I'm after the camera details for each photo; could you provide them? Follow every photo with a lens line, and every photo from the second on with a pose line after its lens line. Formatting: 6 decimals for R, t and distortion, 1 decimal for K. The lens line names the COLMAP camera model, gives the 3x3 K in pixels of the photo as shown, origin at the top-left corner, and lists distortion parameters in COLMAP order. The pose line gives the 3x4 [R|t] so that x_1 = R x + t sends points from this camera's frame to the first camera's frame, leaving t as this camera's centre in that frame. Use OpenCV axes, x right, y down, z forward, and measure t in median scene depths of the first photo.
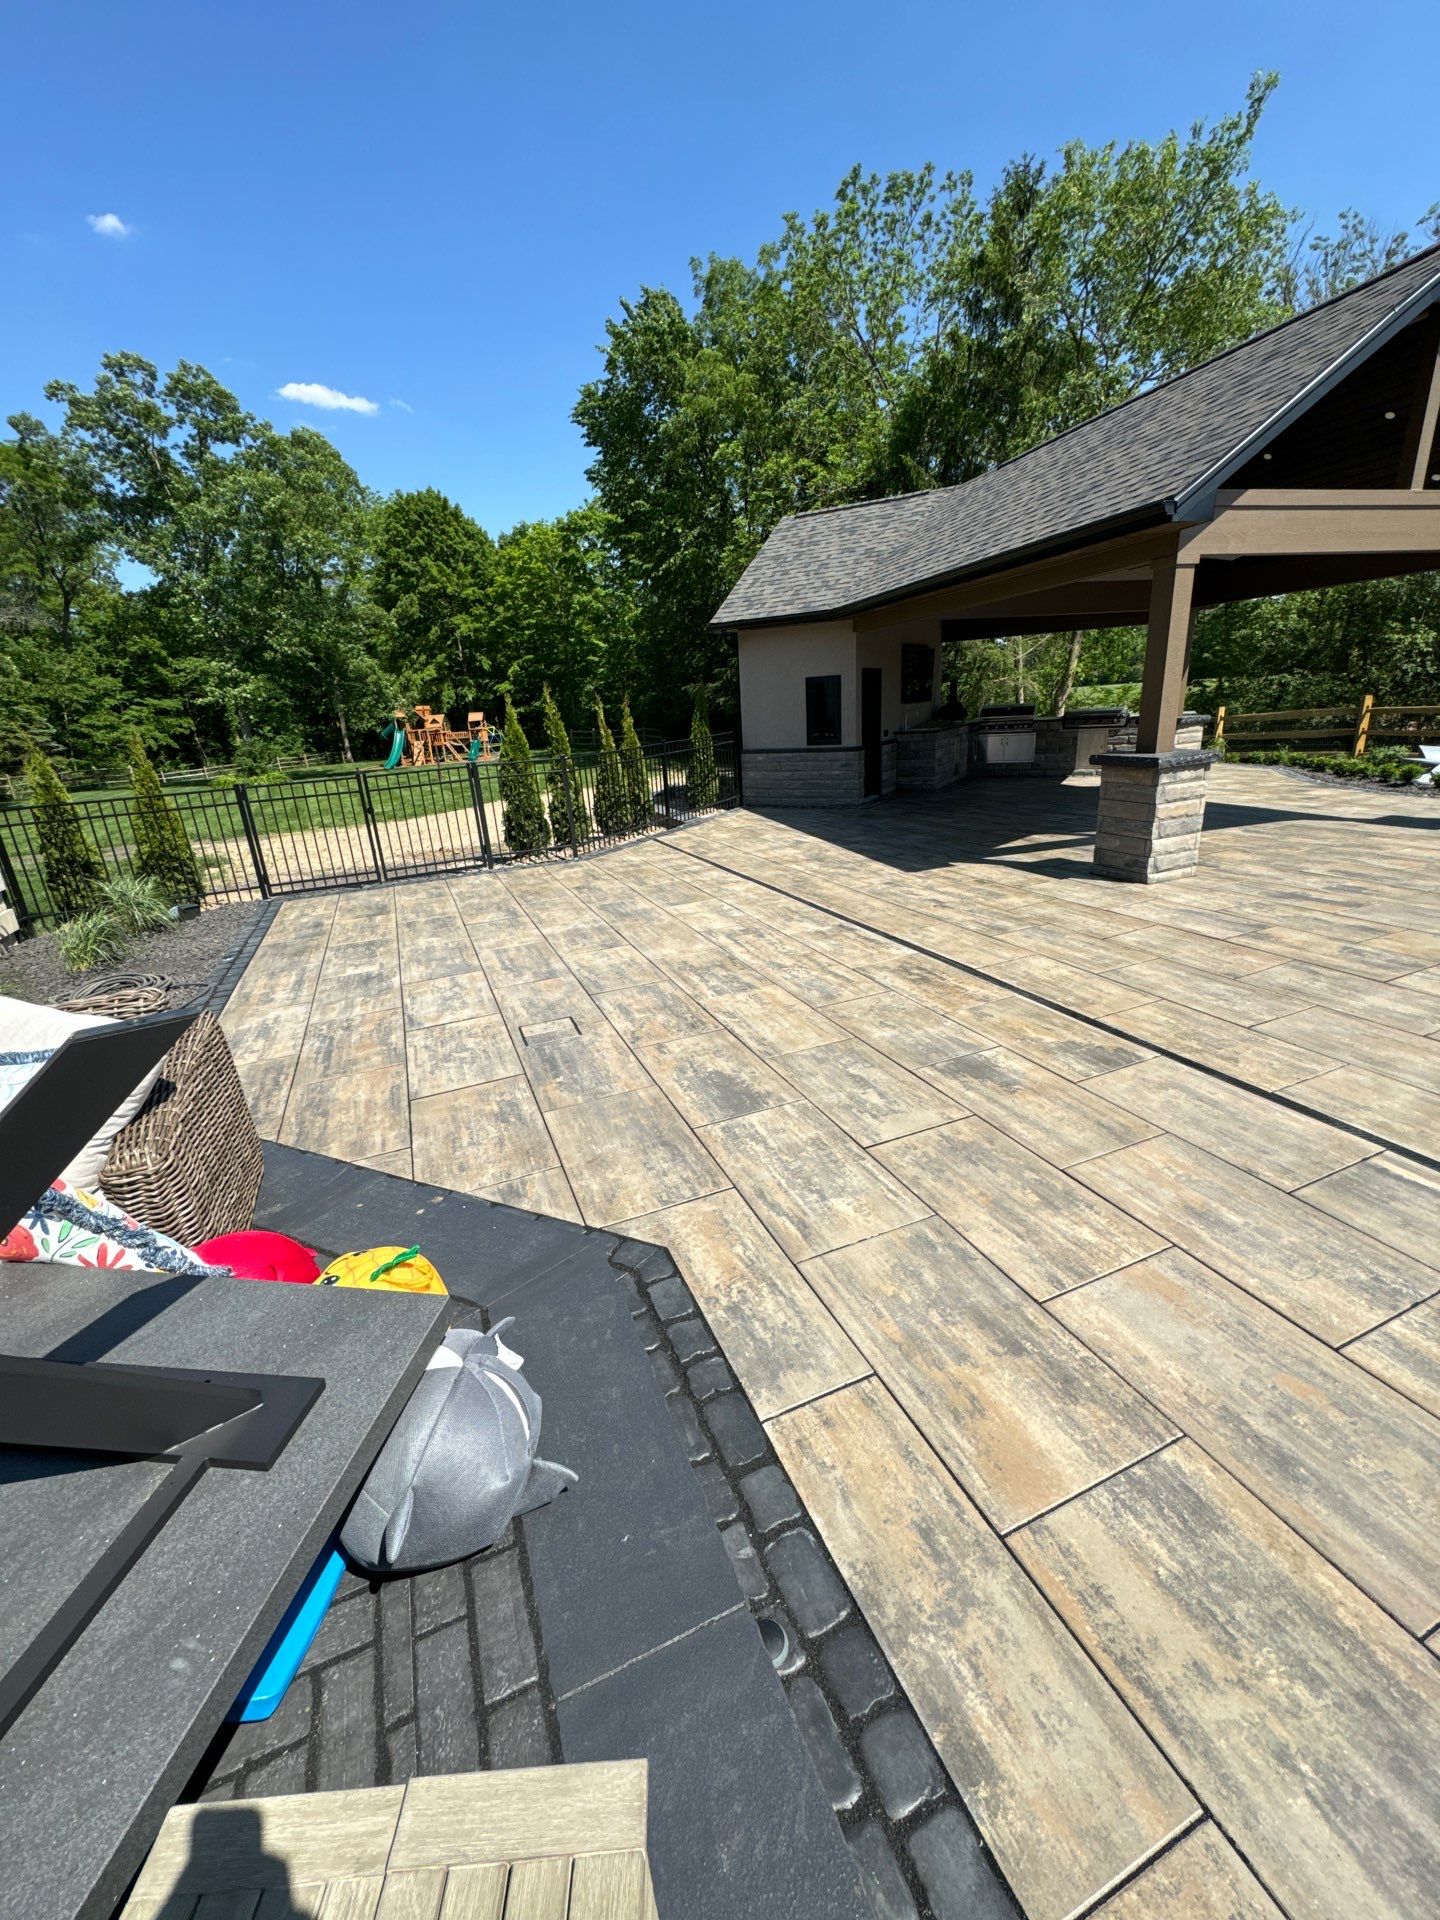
lens RADIAL K [[756.5, 0, 708.1], [0, 756.5, 957.4], [0, 0, 1]] dist [-0.000483, 0.000455]
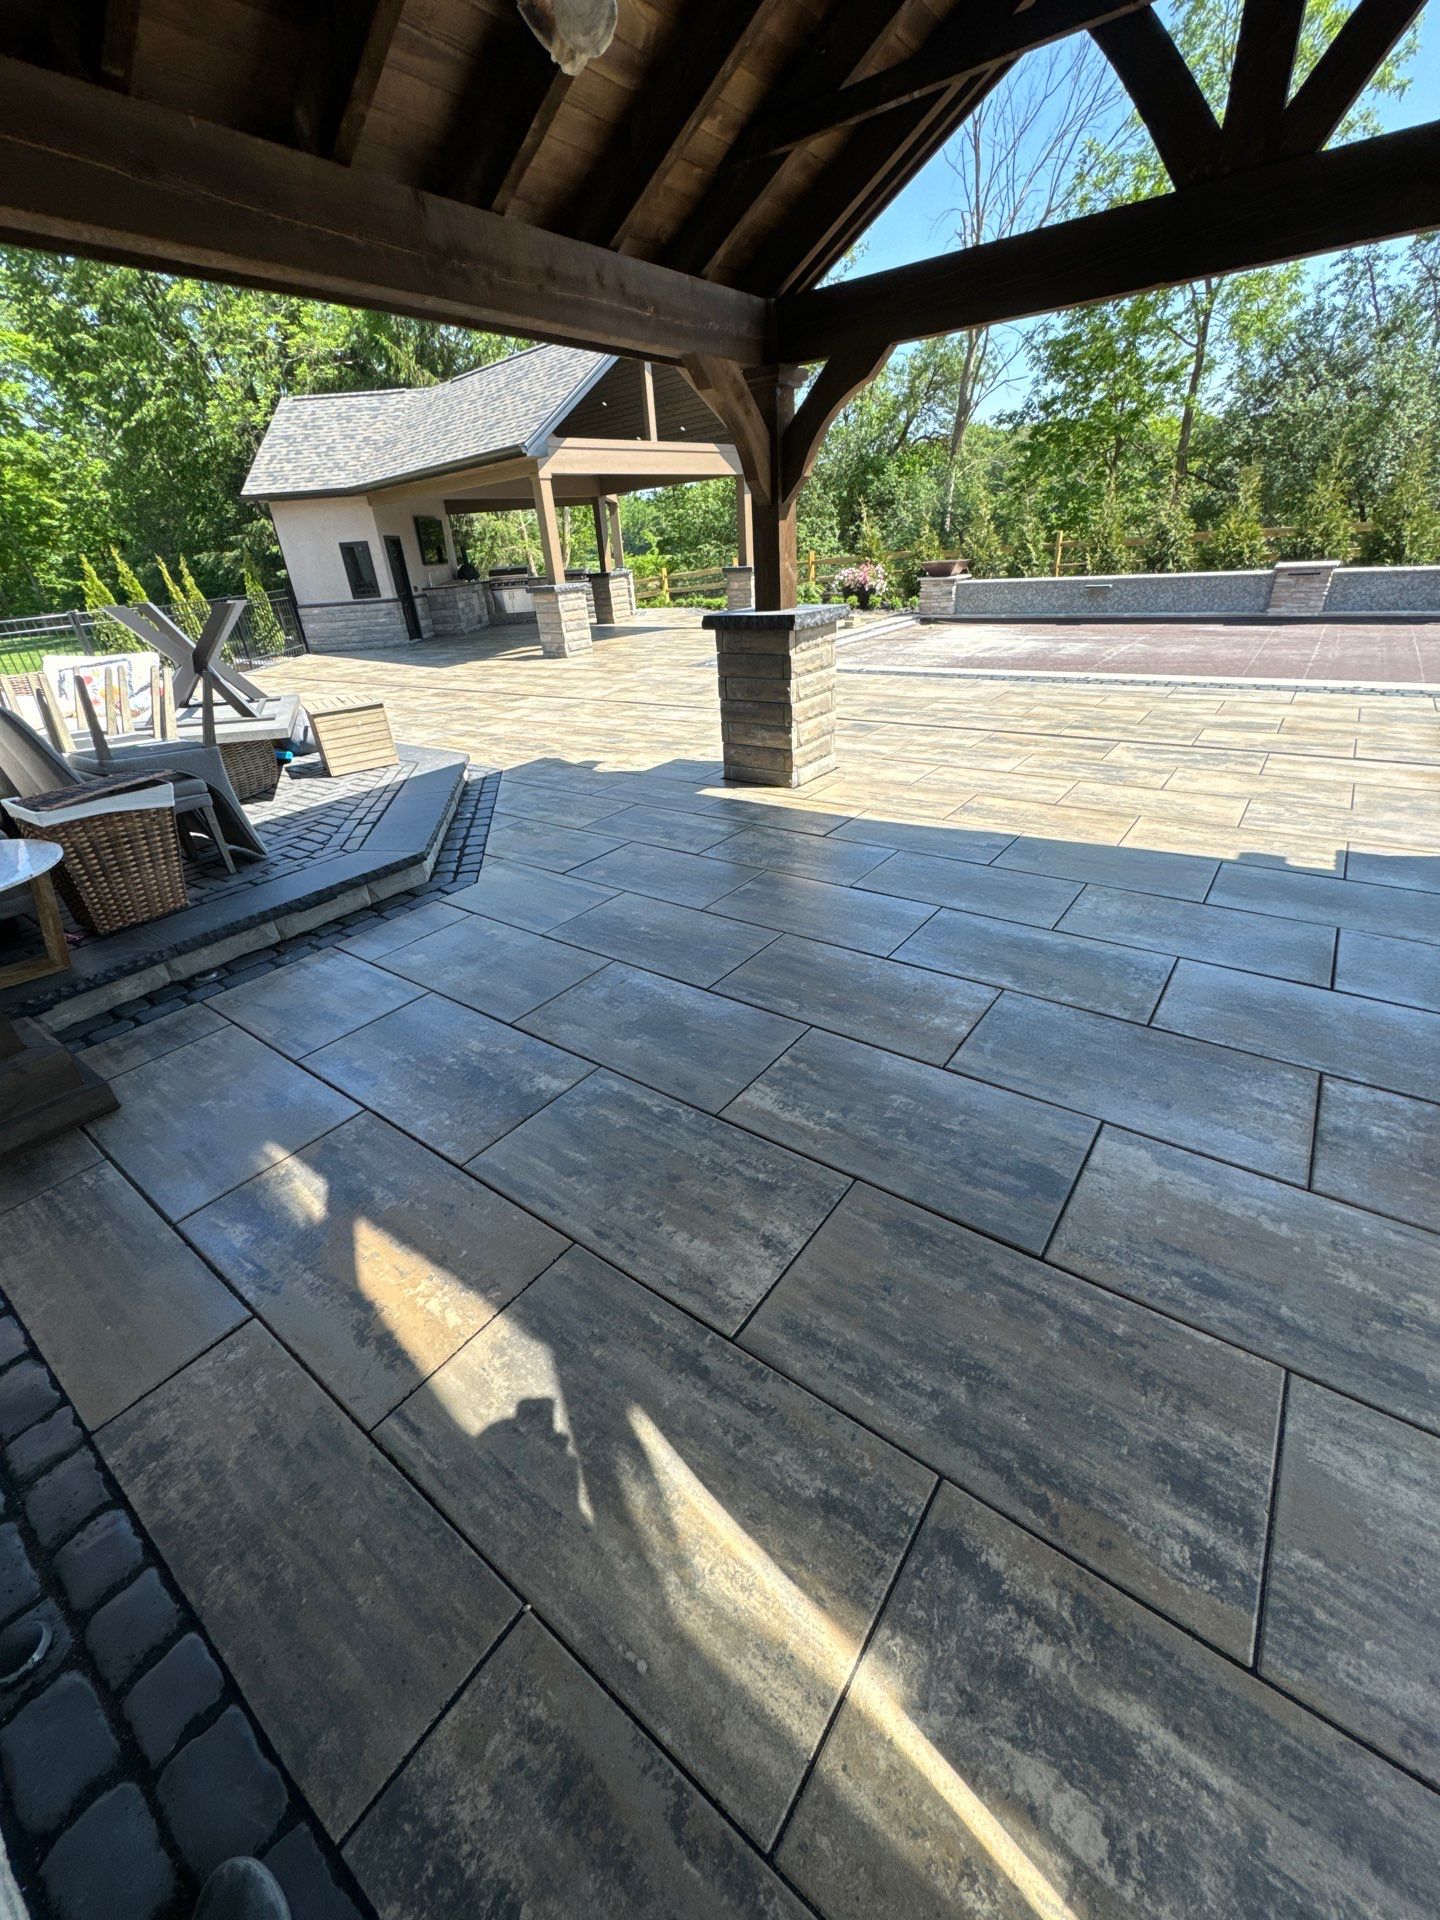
lens RADIAL K [[771.4, 0, 712.2], [0, 771.4, 954.4], [0, 0, 1]] dist [-0.002522, -0.000251]
pose [[0.859800, -0.234978, 0.453354, -0.072416], [0.174280, 0.969557, 0.172005, 0.168575], [-0.479970, -0.068880, 0.874577, -0.433404]]
